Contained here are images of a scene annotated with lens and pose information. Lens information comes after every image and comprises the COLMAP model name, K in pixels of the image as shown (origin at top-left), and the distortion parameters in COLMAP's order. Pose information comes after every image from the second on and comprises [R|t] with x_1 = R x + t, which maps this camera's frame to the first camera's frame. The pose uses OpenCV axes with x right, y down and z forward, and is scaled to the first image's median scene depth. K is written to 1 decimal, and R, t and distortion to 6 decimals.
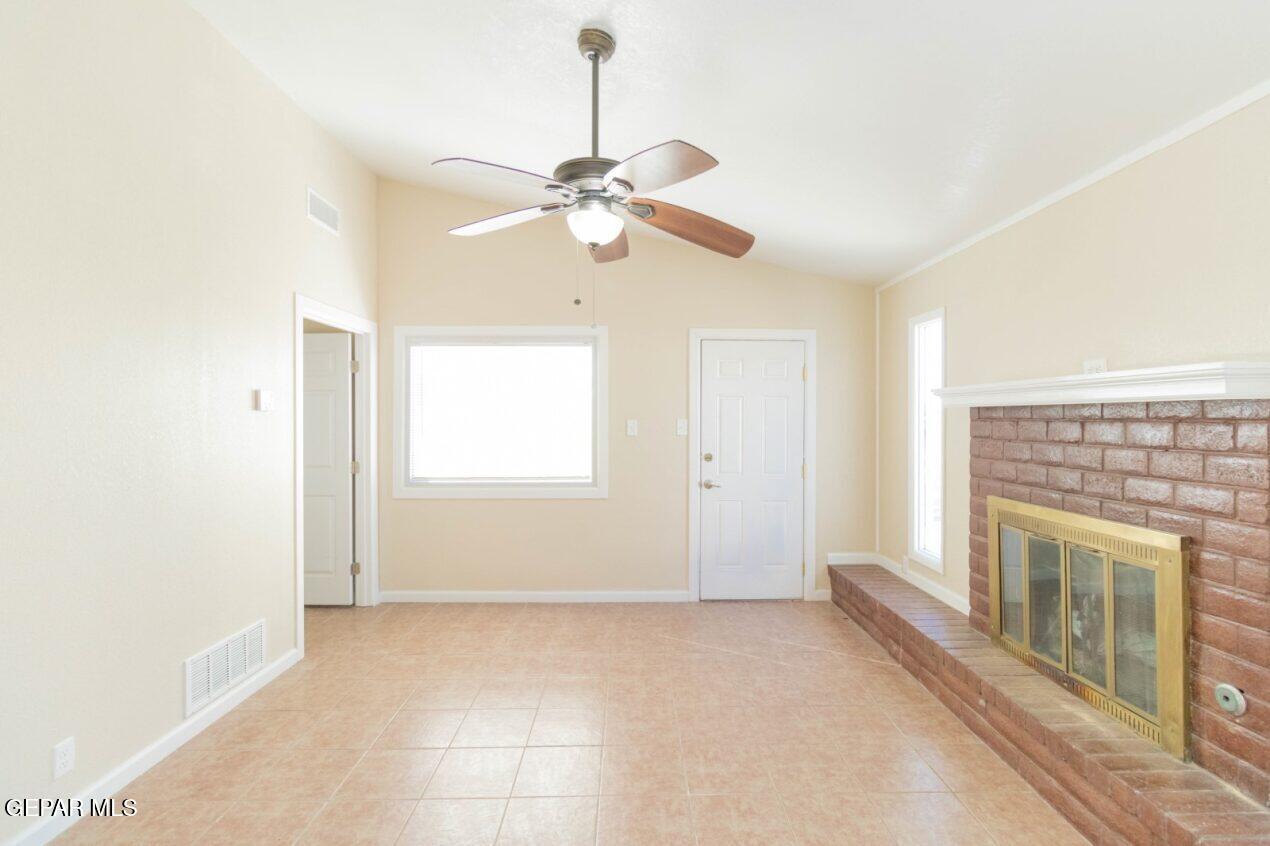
lens RADIAL K [[594.3, 0, 645.1], [0, 594.3, 417.6], [0, 0, 1]] dist [-0.002193, -0.000233]
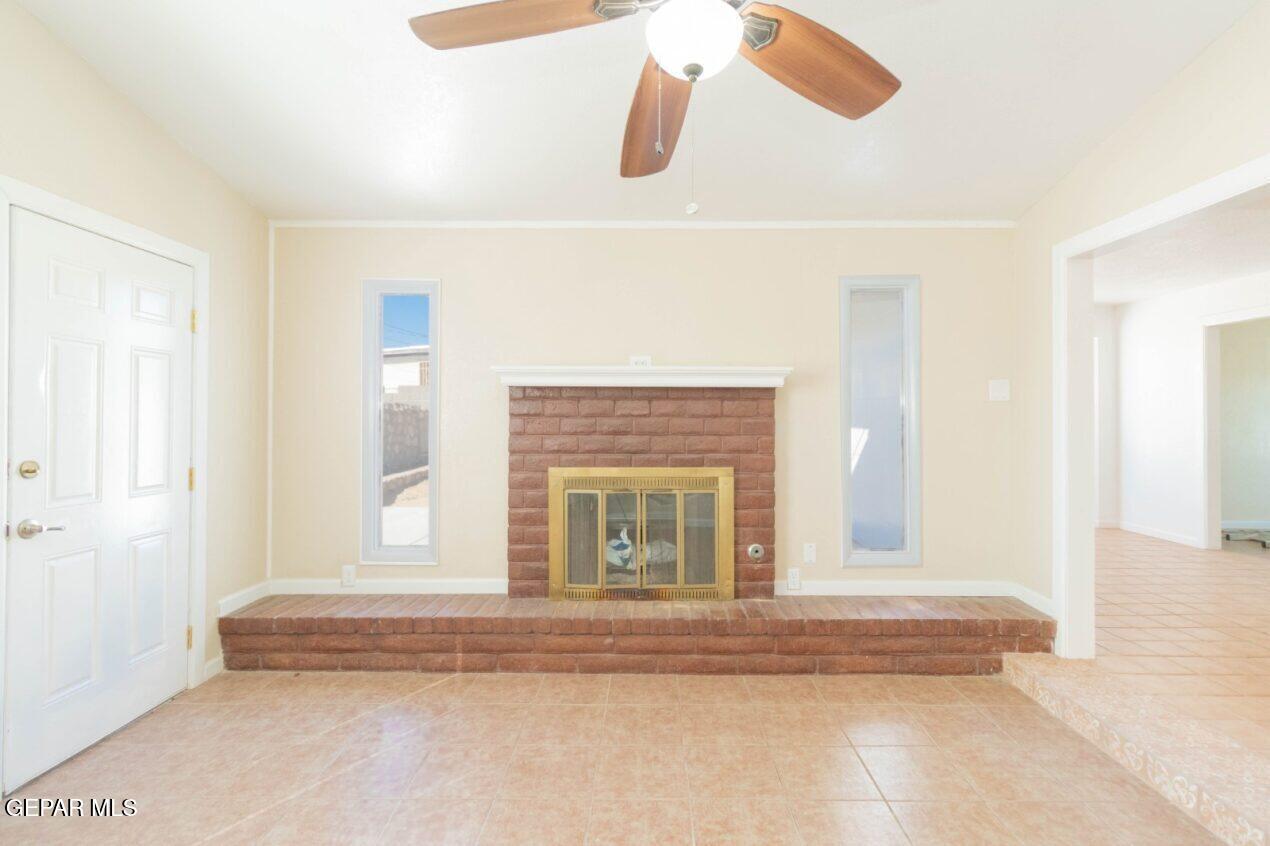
lens RADIAL K [[594.3, 0, 645.1], [0, 594.3, 417.6], [0, 0, 1]] dist [-0.002193, -0.000233]
pose [[0.015880, 0.004655, 0.999863, -0.549207], [-0.002684, 0.999986, -0.004613, 0.046322], [-0.999870, -0.002610, 0.015892, 0.848124]]
